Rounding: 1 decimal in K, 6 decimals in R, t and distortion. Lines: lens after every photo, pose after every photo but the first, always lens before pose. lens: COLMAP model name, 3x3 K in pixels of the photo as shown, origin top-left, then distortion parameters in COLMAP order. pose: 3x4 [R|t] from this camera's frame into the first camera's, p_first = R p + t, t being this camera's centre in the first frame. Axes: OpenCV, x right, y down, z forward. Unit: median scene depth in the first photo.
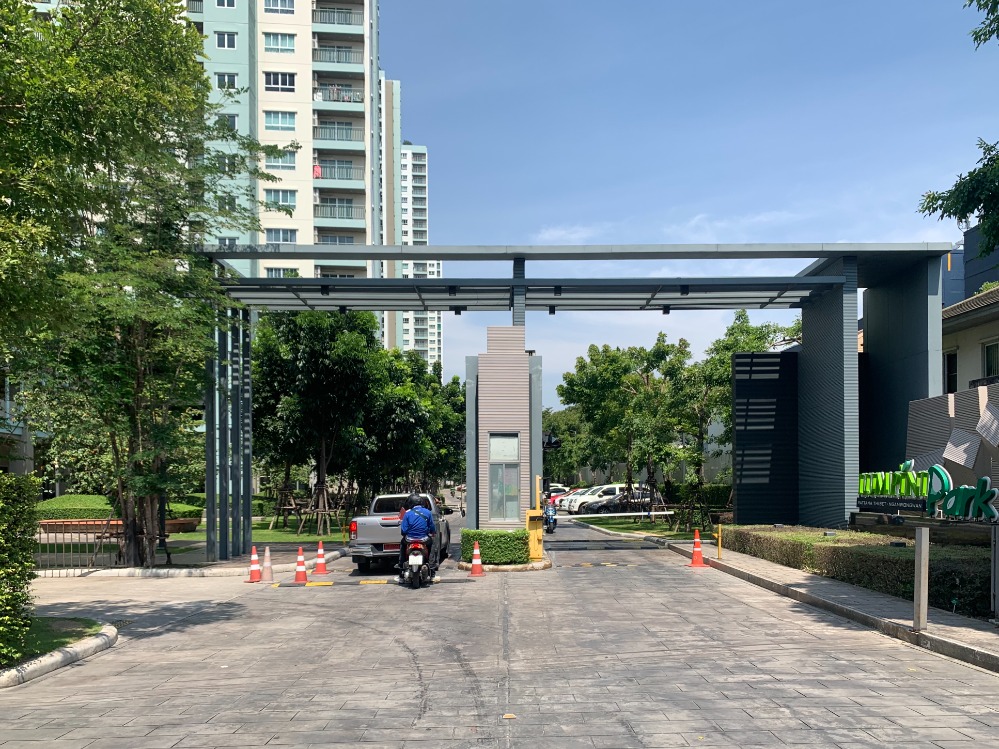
lens RADIAL K [[758.8, 0, 499.5], [0, 758.8, 374.5], [0, 0, 1]] dist [0.000163, -0.000244]
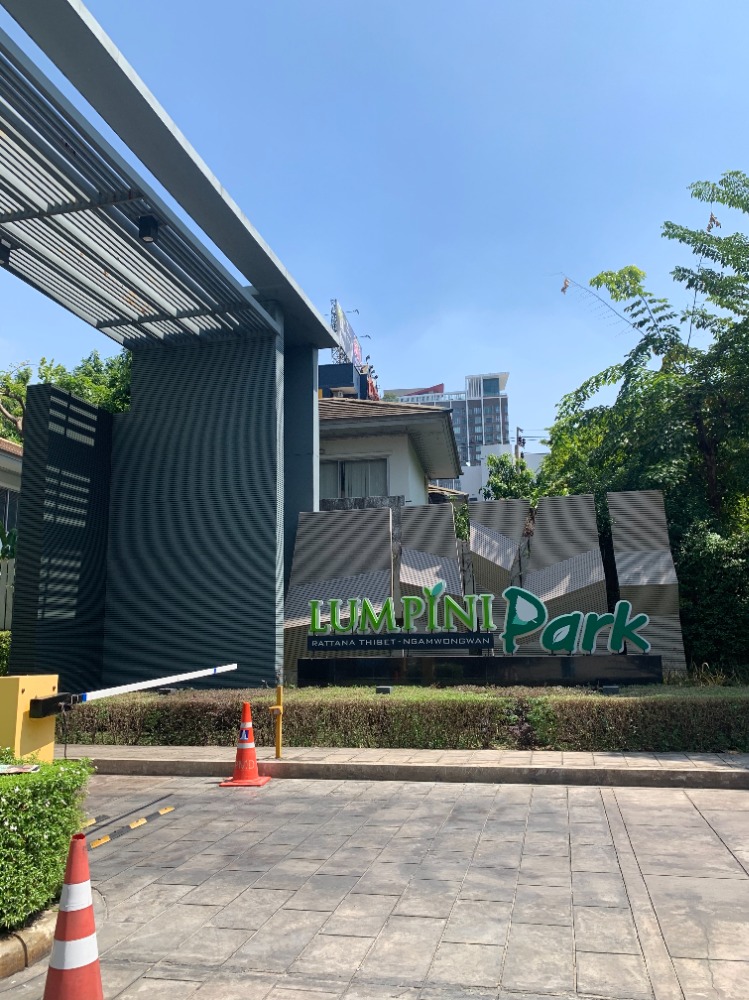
lens RADIAL K [[759.5, 0, 374.5], [0, 759.5, 500.0], [0, 0, 1]] dist [0.000163, -0.000244]
pose [[0.251088, 0.156324, 0.955258, -0.167620], [-0.123917, 0.983944, -0.128447, 0.108847], [-0.960000, -0.086121, 0.266428, 0.685682]]
